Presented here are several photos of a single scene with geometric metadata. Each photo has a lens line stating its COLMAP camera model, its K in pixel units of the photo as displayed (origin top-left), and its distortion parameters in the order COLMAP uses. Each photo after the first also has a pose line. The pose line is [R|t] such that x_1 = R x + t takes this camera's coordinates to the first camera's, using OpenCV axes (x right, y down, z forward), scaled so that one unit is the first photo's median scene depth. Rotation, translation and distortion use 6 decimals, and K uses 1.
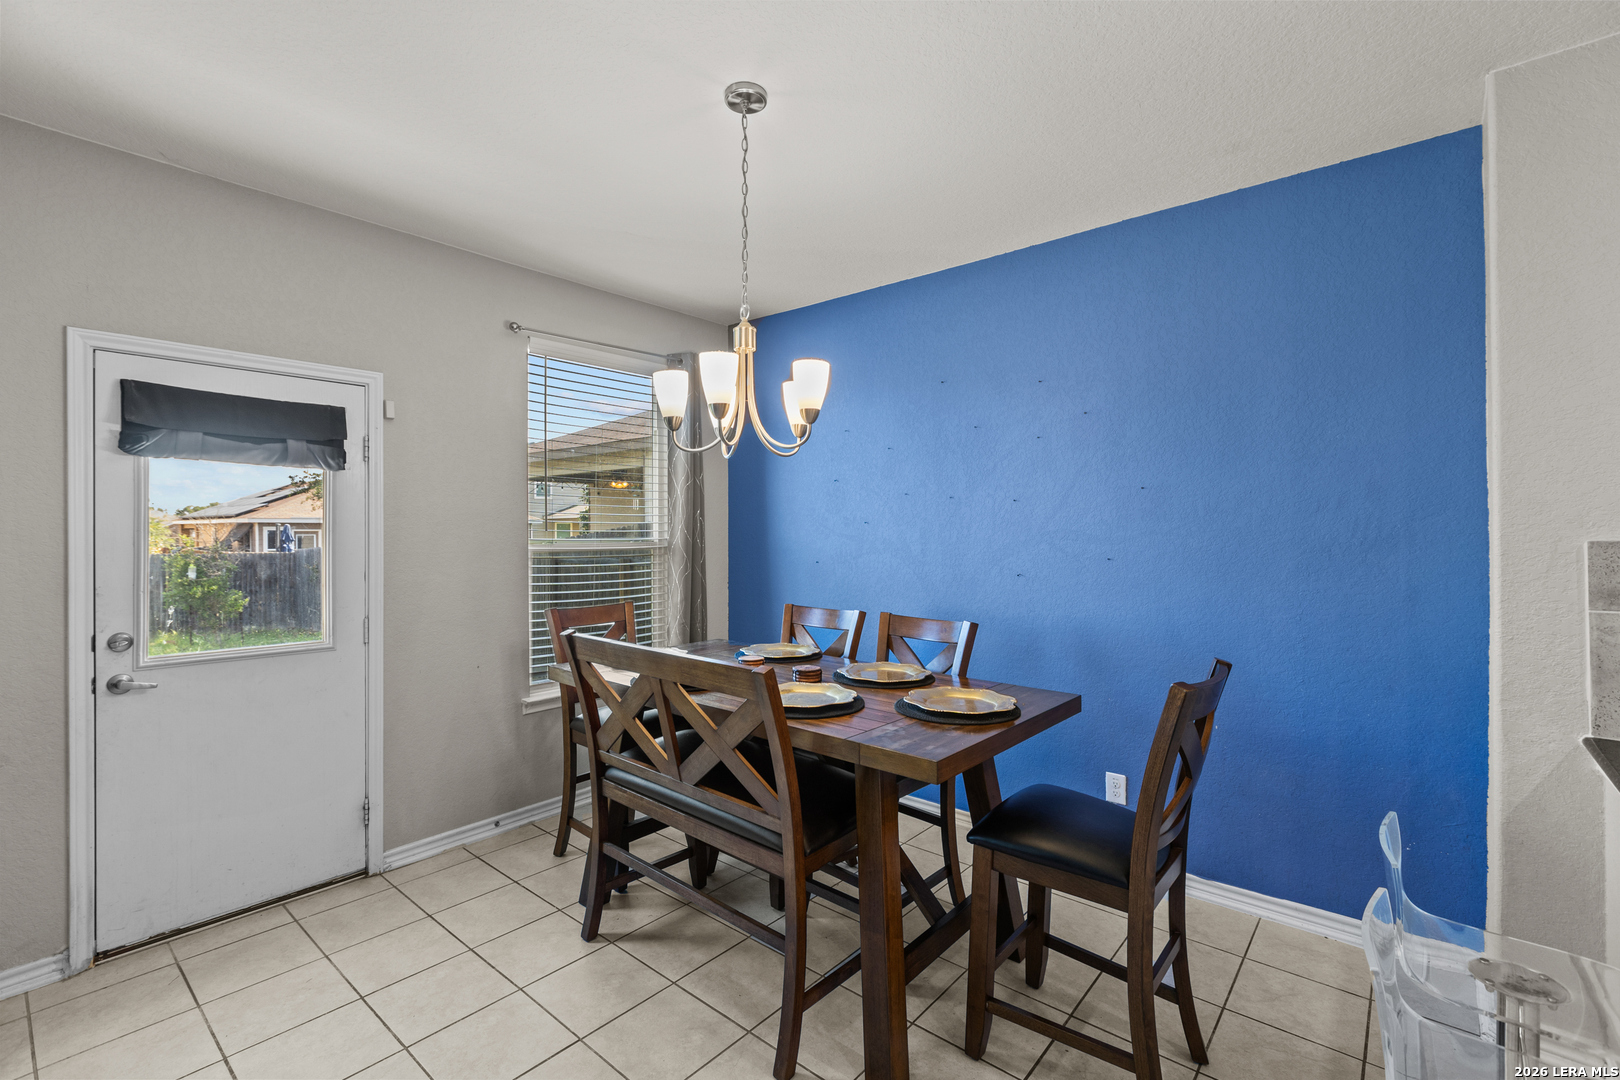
lens RADIAL K [[723.3, 0, 799.6], [0, 723.3, 531.8], [0, 0, 1]] dist [0.000288, -0.000296]
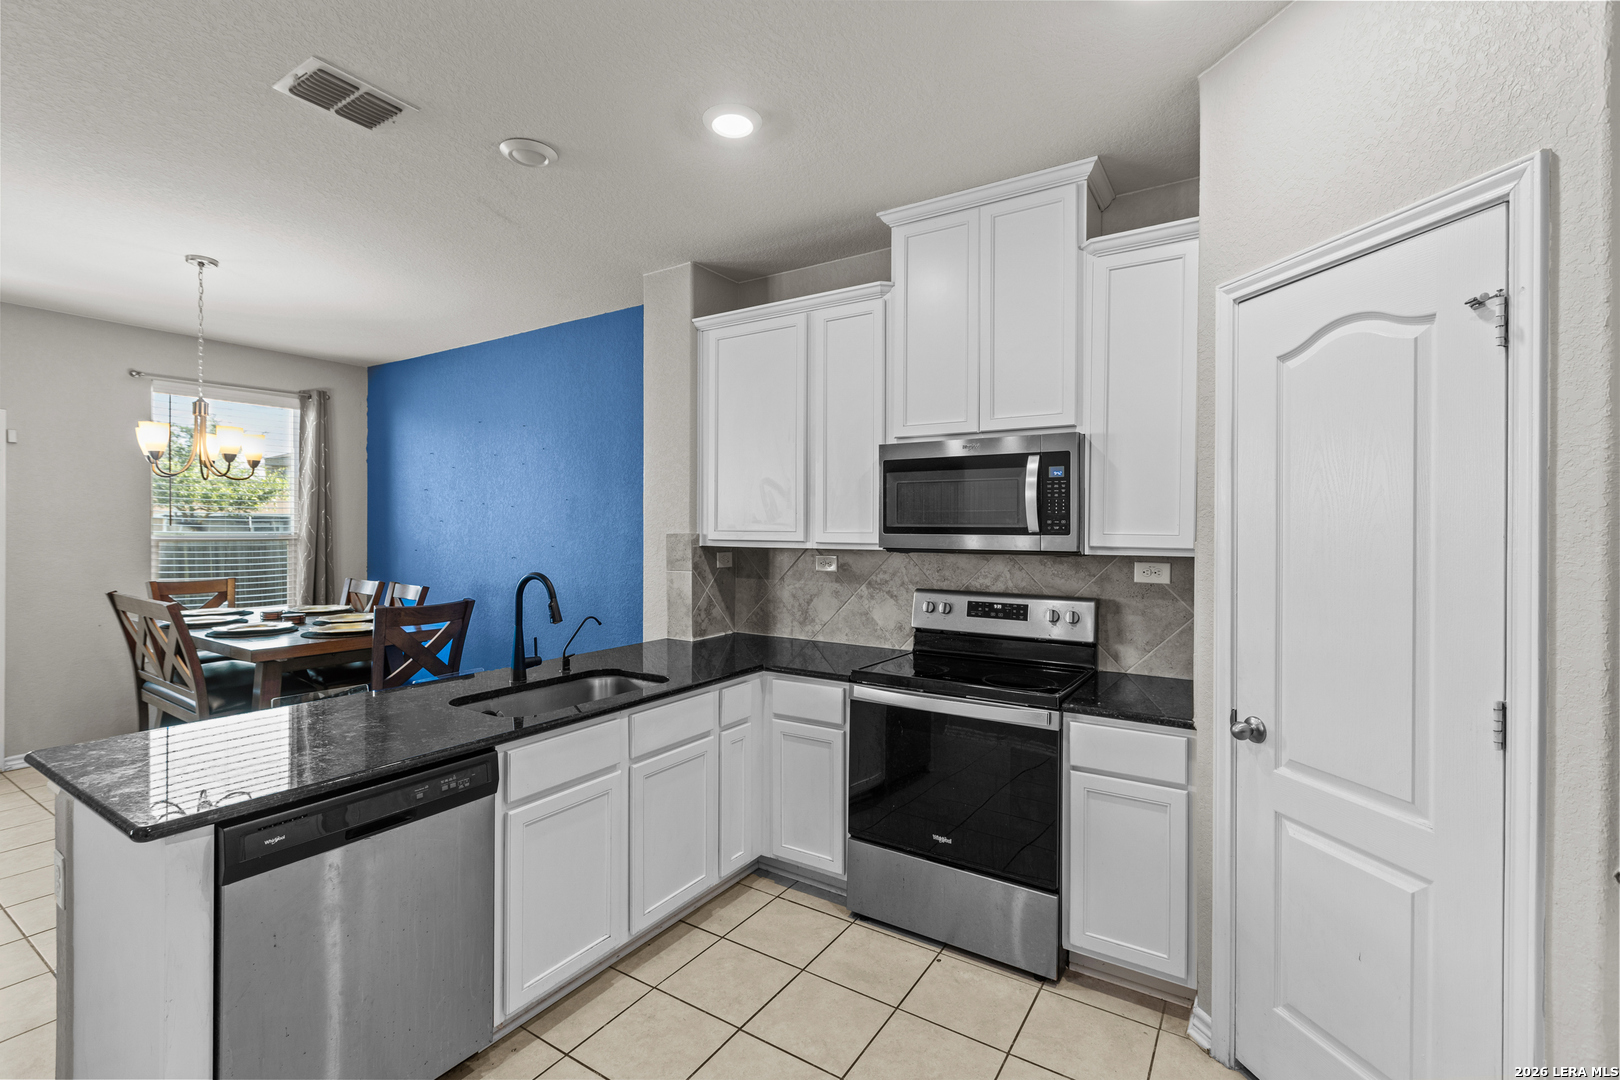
lens RADIAL K [[723.3, 0, 822.5], [0, 723.3, 530.5], [0, 0, 1]] dist [0.000288, -0.000296]
pose [[0.990253, 0.006569, 0.139125, 1.137198], [-0.006724, 0.999977, 0.000644, -0.000238], [-0.139117, -0.001573, 0.990275, -0.849869]]
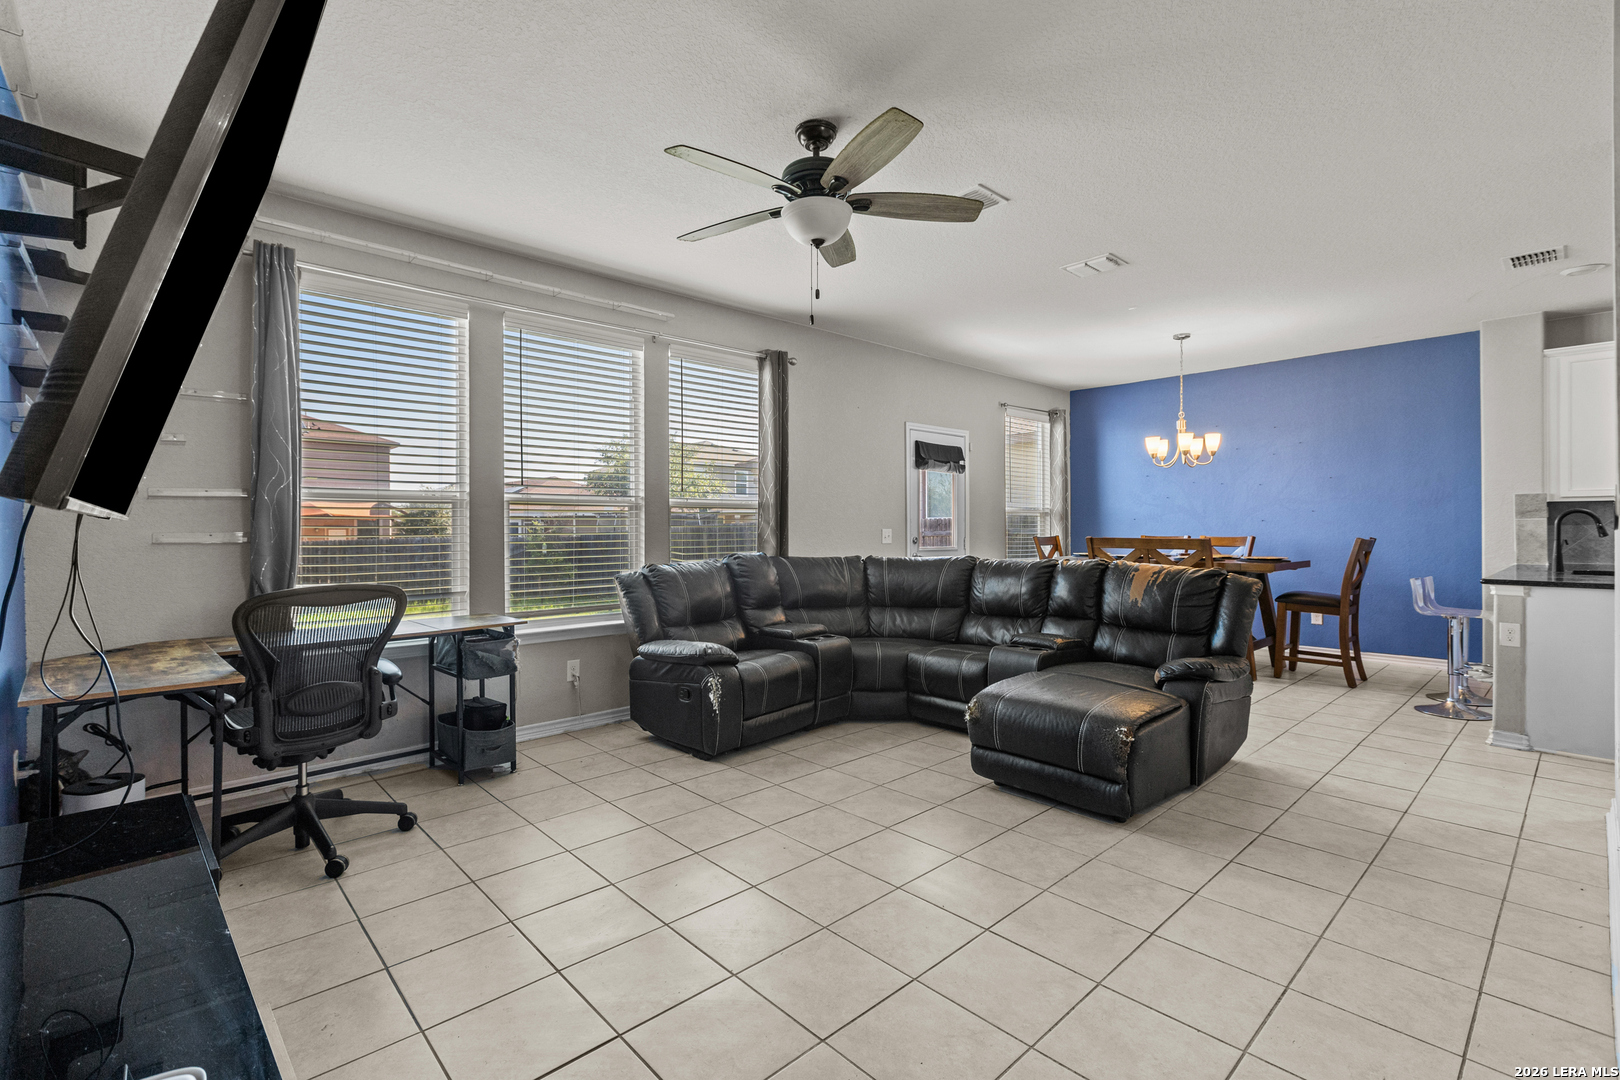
lens RADIAL K [[723.3, 0, 807.4], [0, 723.3, 523.7], [0, 0, 1]] dist [0.000288, -0.000296]
pose [[0.992450, -0.005223, -0.122536, -1.199052], [0.005843, 0.999972, 0.004702, 0.089825], [0.122508, -0.005382, 0.992453, -1.969089]]
